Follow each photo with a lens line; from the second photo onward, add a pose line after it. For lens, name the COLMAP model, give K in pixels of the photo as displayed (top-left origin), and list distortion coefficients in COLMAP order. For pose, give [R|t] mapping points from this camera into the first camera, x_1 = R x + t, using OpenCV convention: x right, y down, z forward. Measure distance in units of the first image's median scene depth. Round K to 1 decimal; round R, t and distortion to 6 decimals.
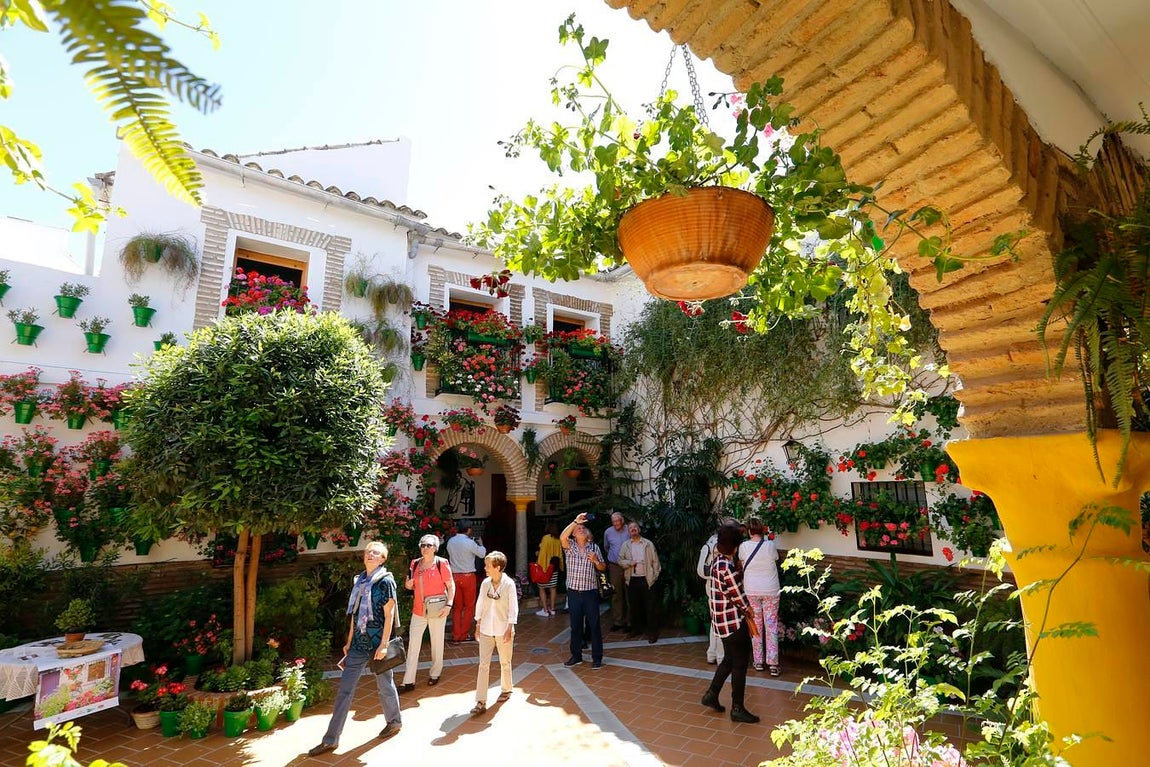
lens RADIAL K [[535.9, 0, 575.0], [0, 535.9, 383.5], [0, 0, 1]] dist [-0.046278, 0.018740]
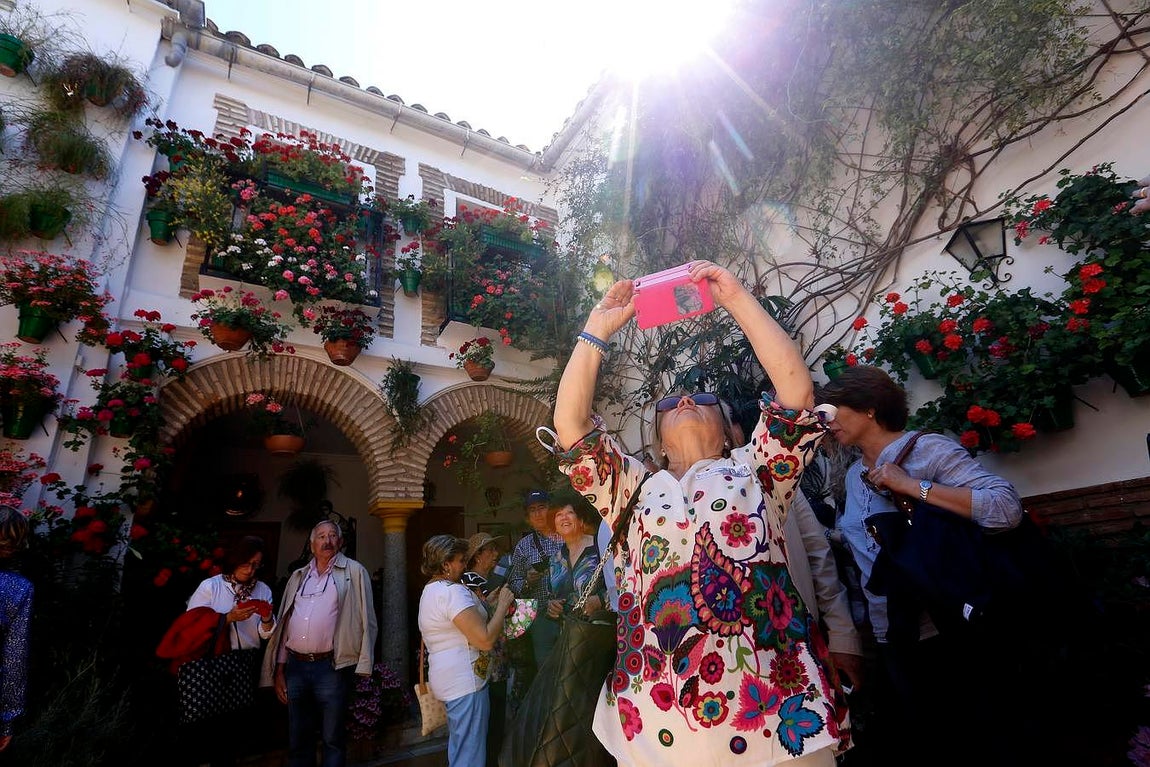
lens RADIAL K [[535.9, 0, 575.0], [0, 535.9, 383.5], [0, 0, 1]] dist [-0.046278, 0.018740]
pose [[0.996109, -0.078968, 0.039115, 0.077479], [0.084742, 0.980136, -0.179309, 0.268355], [-0.024178, 0.181926, 0.983015, 0.624507]]
